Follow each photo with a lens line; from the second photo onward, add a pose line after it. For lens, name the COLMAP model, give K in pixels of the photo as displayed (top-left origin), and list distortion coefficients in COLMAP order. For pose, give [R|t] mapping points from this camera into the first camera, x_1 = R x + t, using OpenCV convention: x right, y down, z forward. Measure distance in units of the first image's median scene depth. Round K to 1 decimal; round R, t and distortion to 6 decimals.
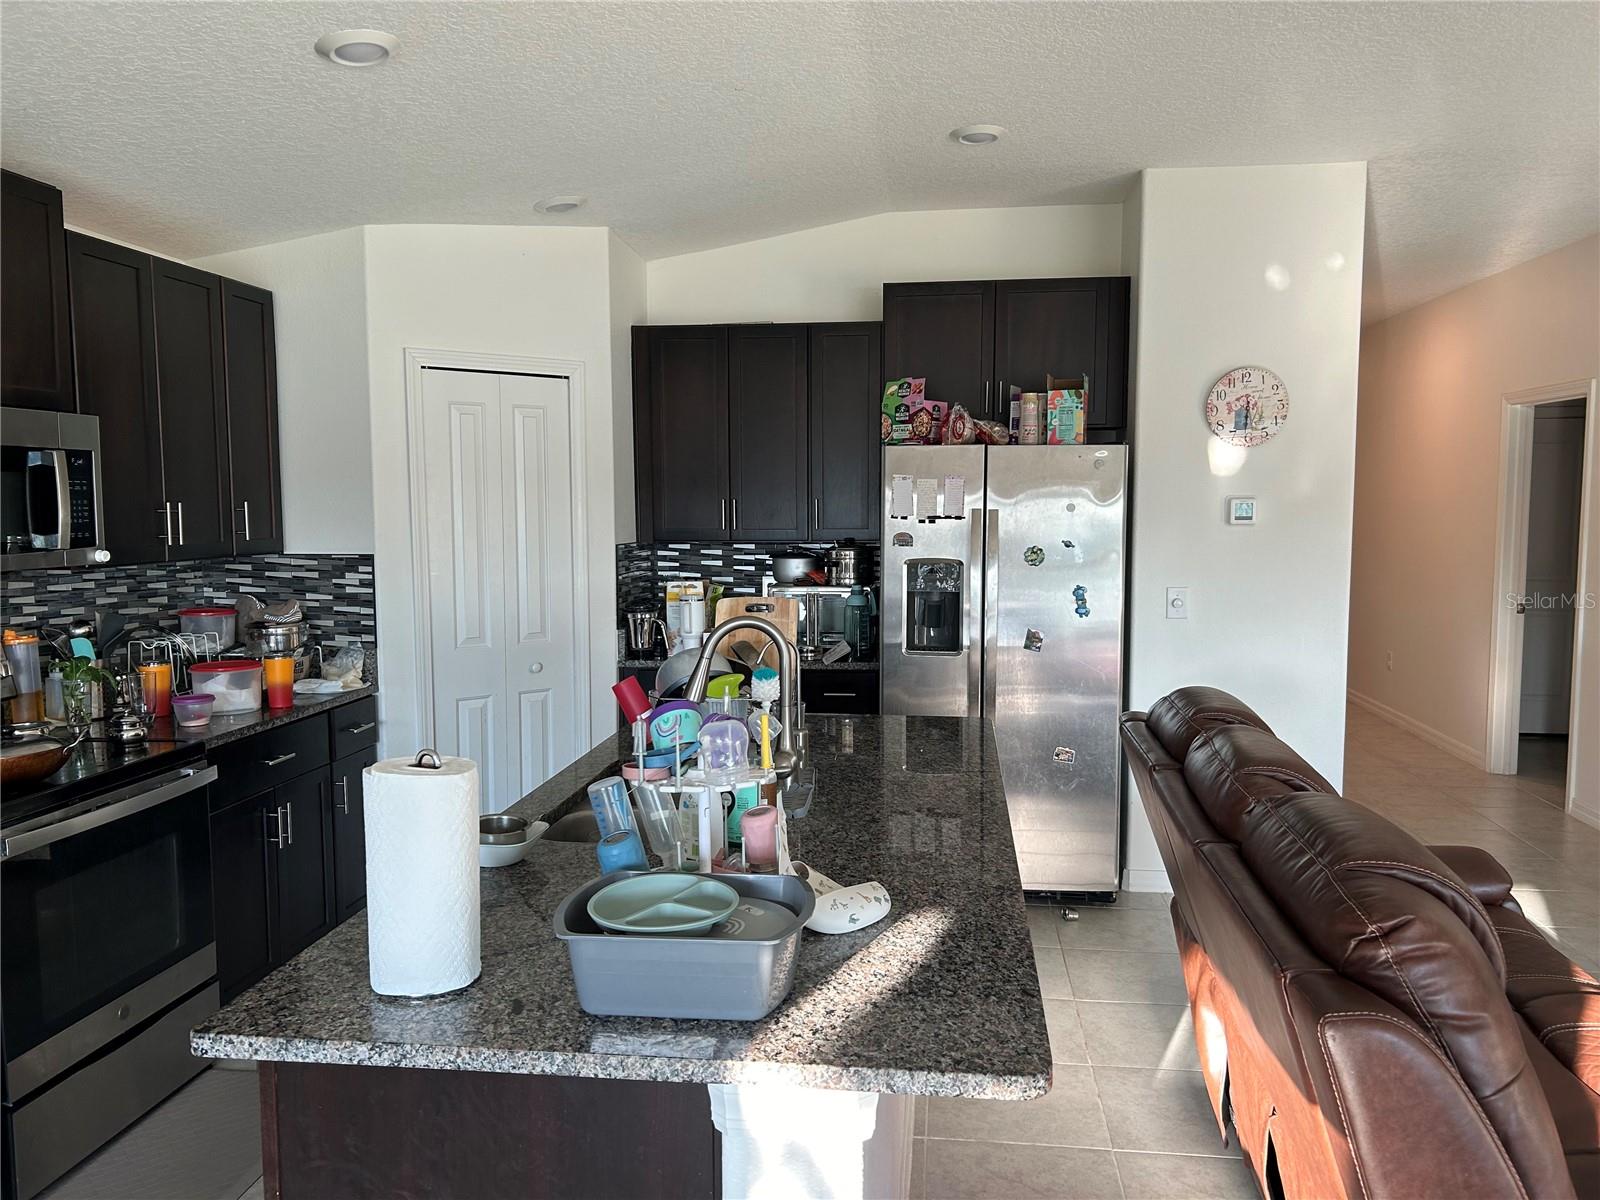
lens RADIAL K [[1210.0, 0, 794.1], [0, 1210.0, 601.9], [0, 0, 1]] dist [0.026544, -0.008948]
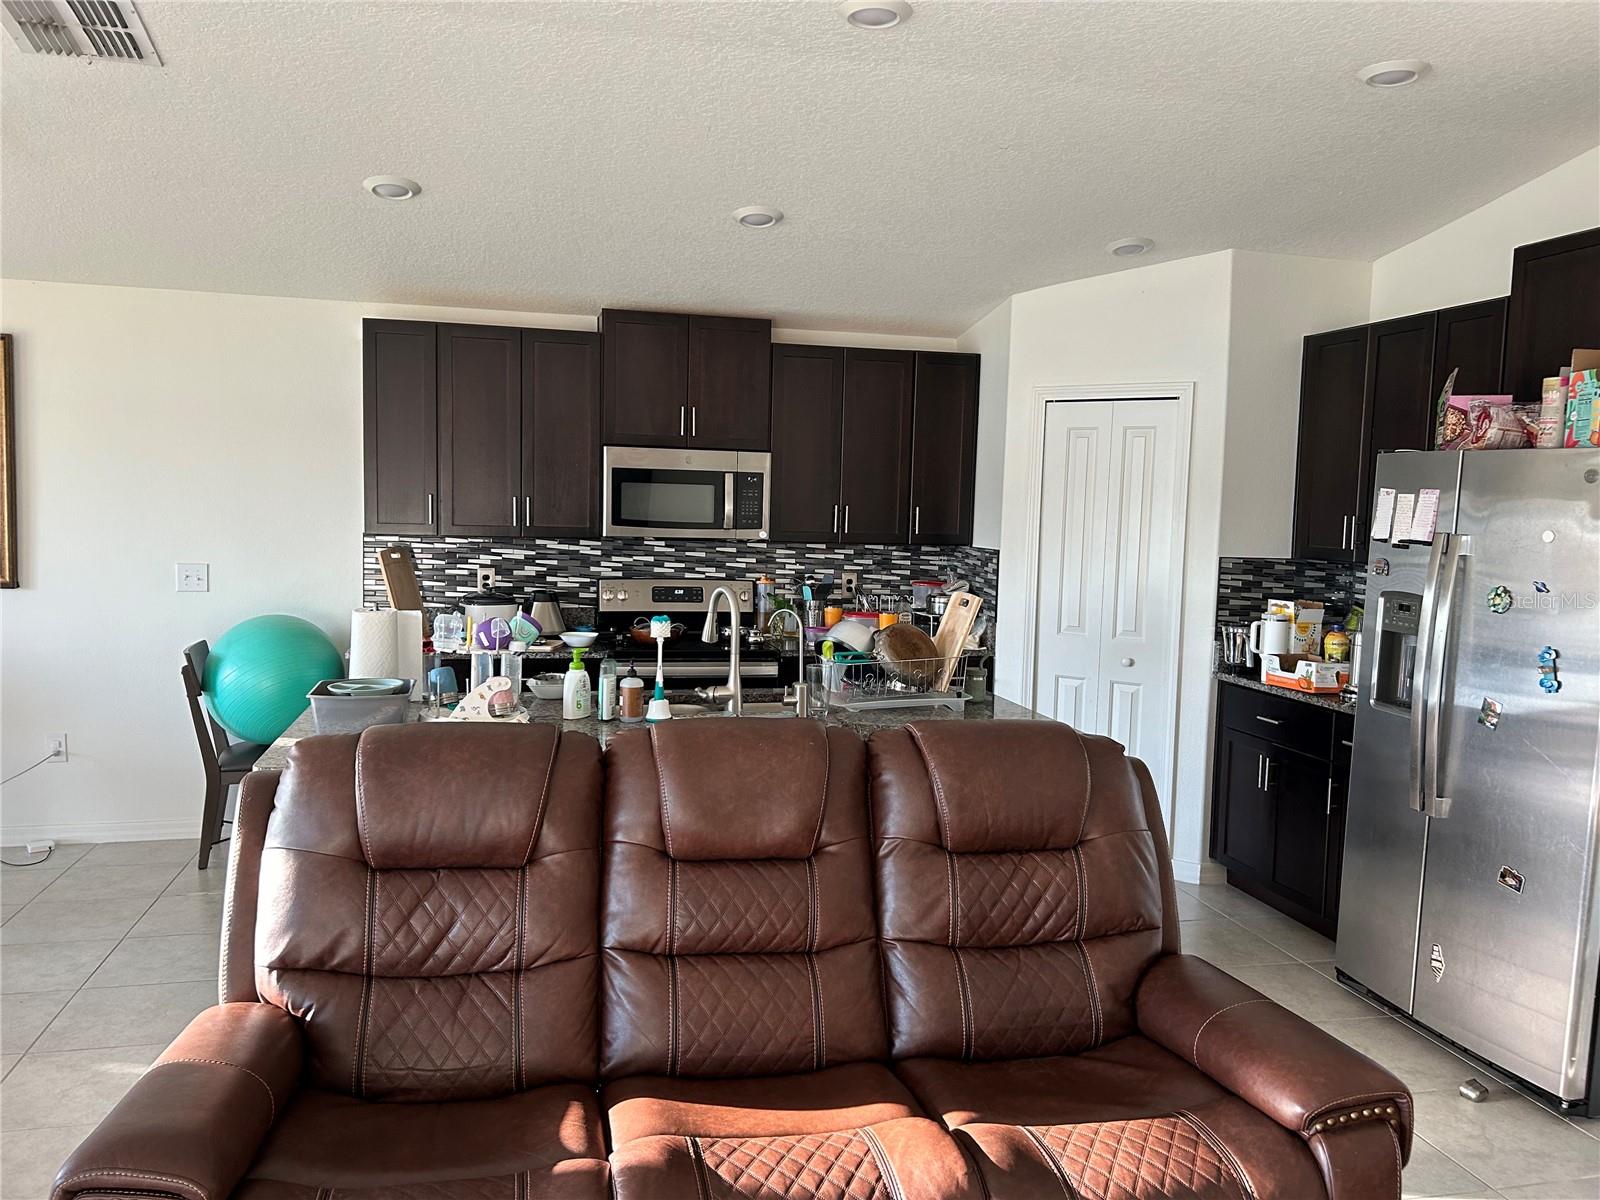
lens RADIAL K [[1210.0, 0, 794.1], [0, 1210.0, 601.9], [0, 0, 1]] dist [0.026544, -0.008948]
pose [[0.335788, 0.091041, -0.937528, 0.745491], [-0.105863, 0.992660, 0.058479, -0.034293], [0.935970, 0.079613, 0.342961, 0.338502]]
